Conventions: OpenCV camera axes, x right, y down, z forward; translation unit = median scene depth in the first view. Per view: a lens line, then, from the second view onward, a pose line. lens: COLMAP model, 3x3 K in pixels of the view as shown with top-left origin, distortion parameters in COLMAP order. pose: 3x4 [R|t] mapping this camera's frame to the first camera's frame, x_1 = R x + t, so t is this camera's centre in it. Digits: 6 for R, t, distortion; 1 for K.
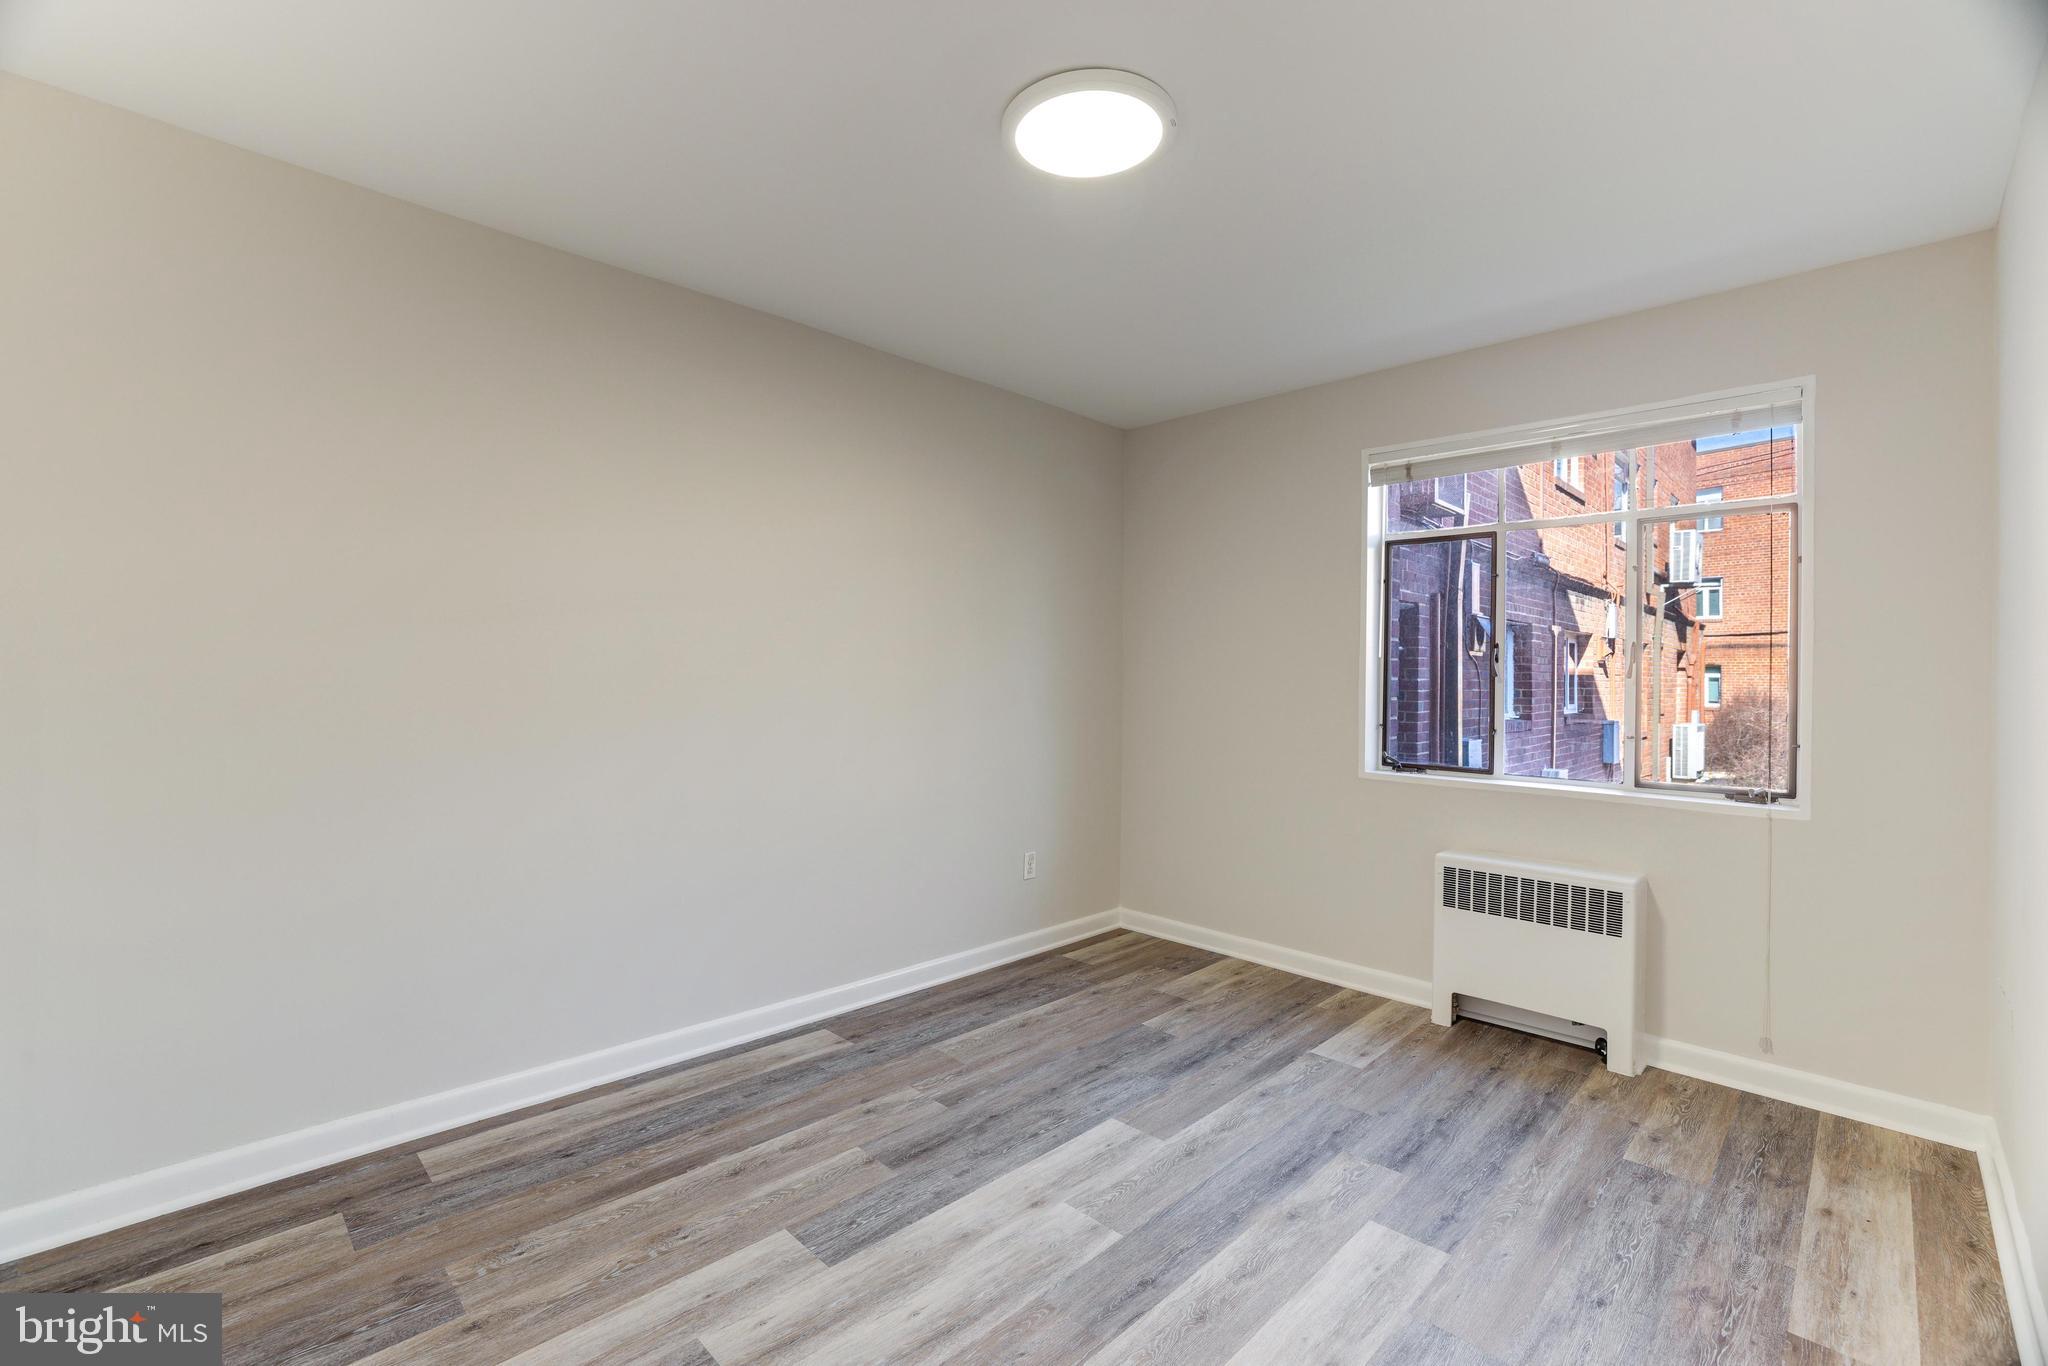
lens RADIAL K [[882.6, 0, 1009.5], [0, 882.6, 672.1], [0, 0, 1]] dist [-0.047431, 0.017872]
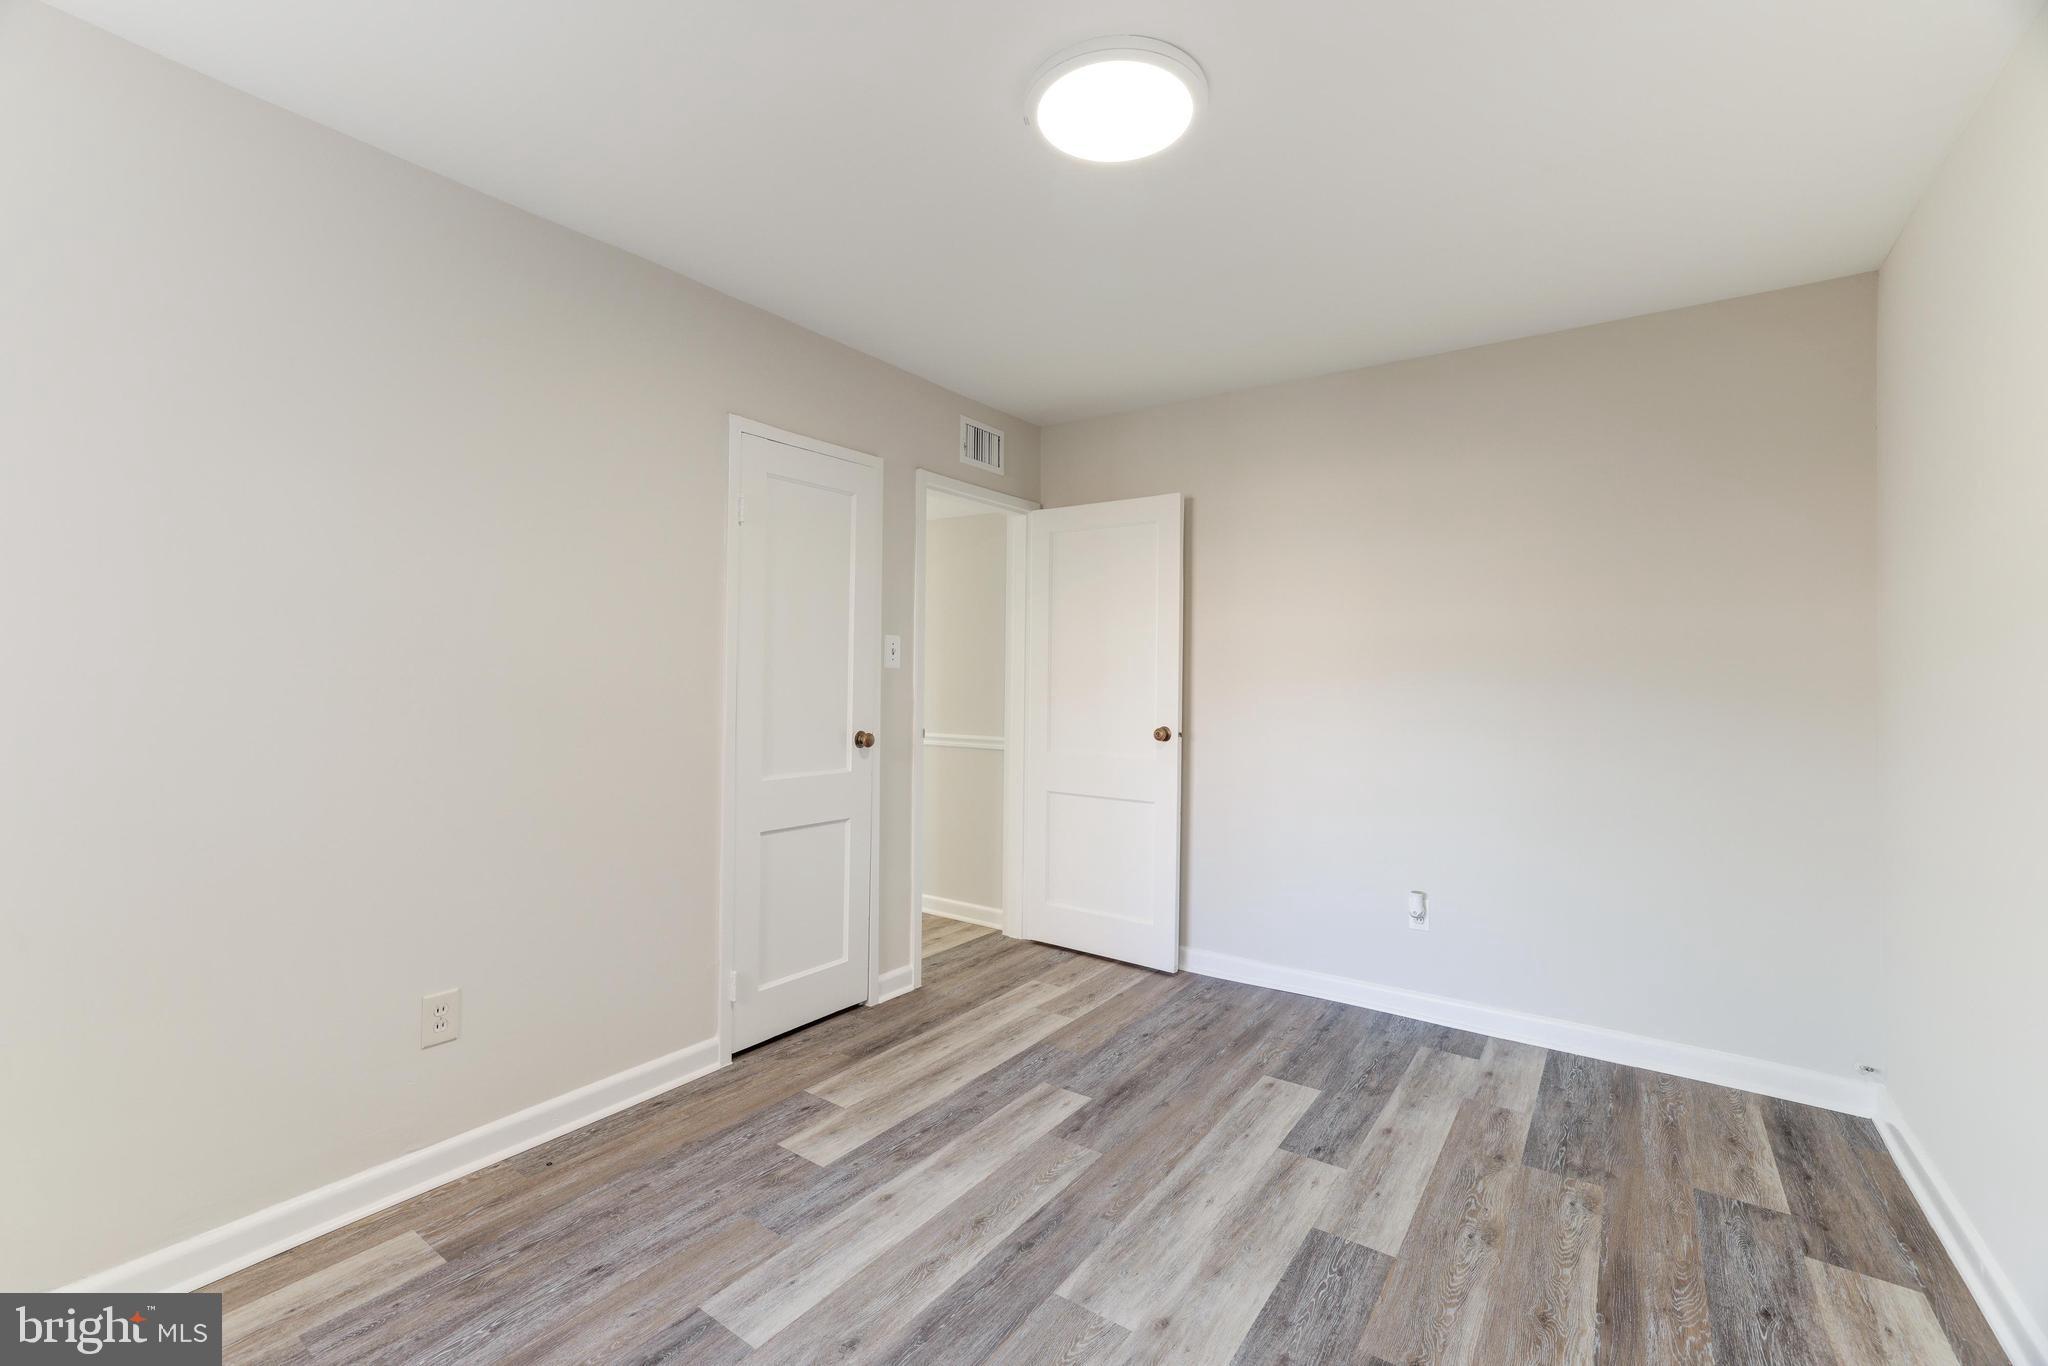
lens RADIAL K [[882.6, 0, 1009.5], [0, 882.6, 672.1], [0, 0, 1]] dist [-0.047431, 0.017872]
pose [[-0.985218, -0.025232, -0.169439, 0.303116], [-0.023501, 0.999649, -0.012219, 0.009344], [0.169688, -0.008057, -0.985465, 1.649538]]
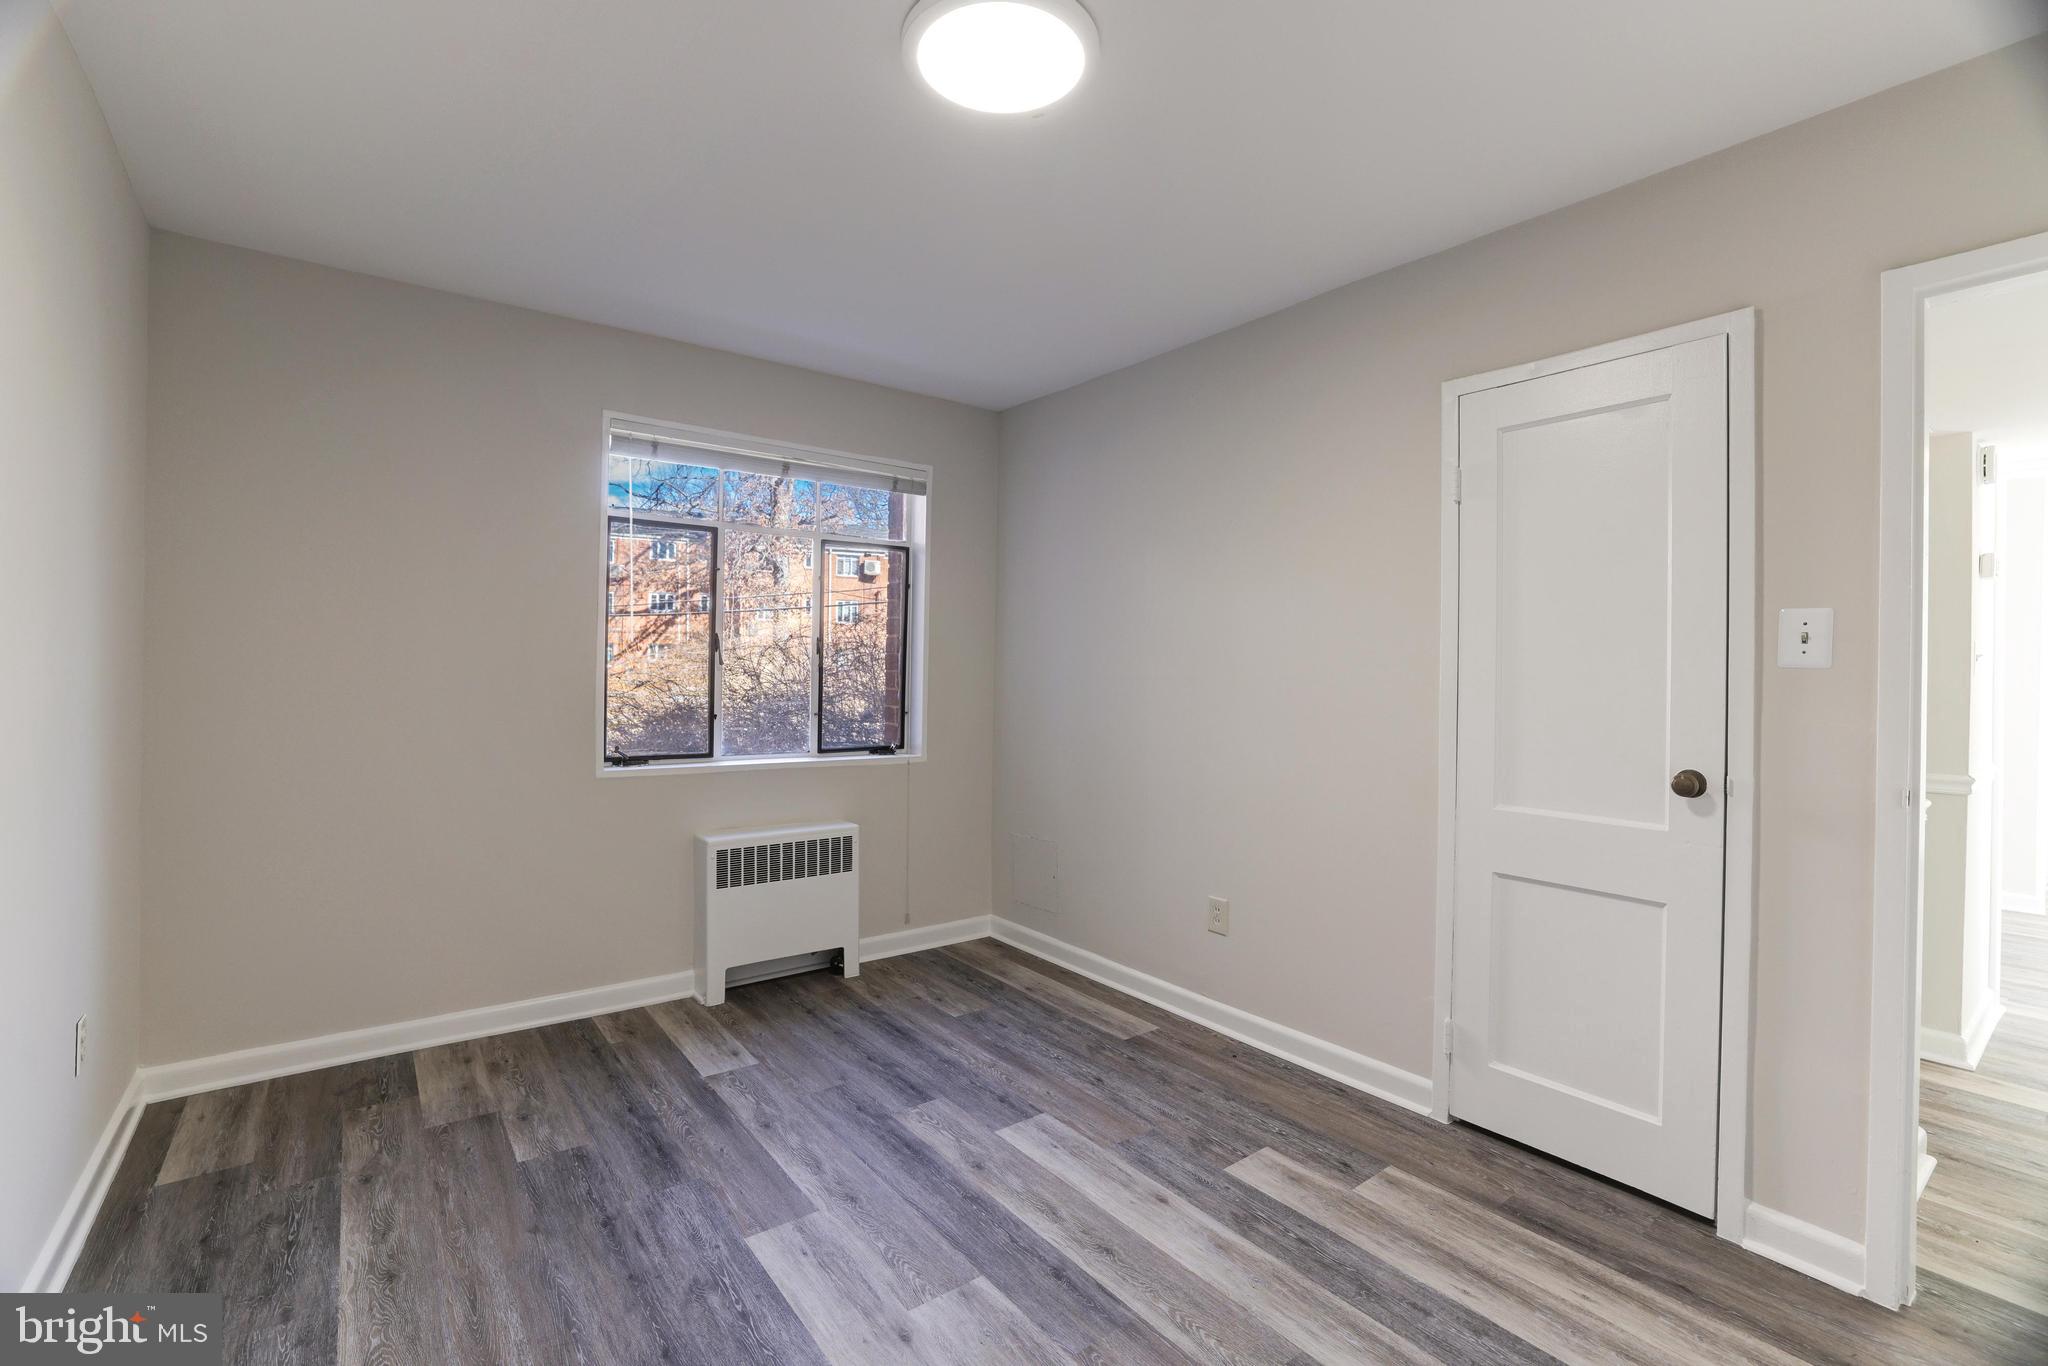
lens RADIAL K [[882.6, 0, 1009.5], [0, 882.6, 672.1], [0, 0, 1]] dist [-0.047431, 0.017872]
pose [[0.136474, -0.010879, 0.990584, -0.677382], [-0.014195, 0.999816, 0.012936, -0.007777], [-0.990542, -0.015826, 0.136294, 0.744740]]
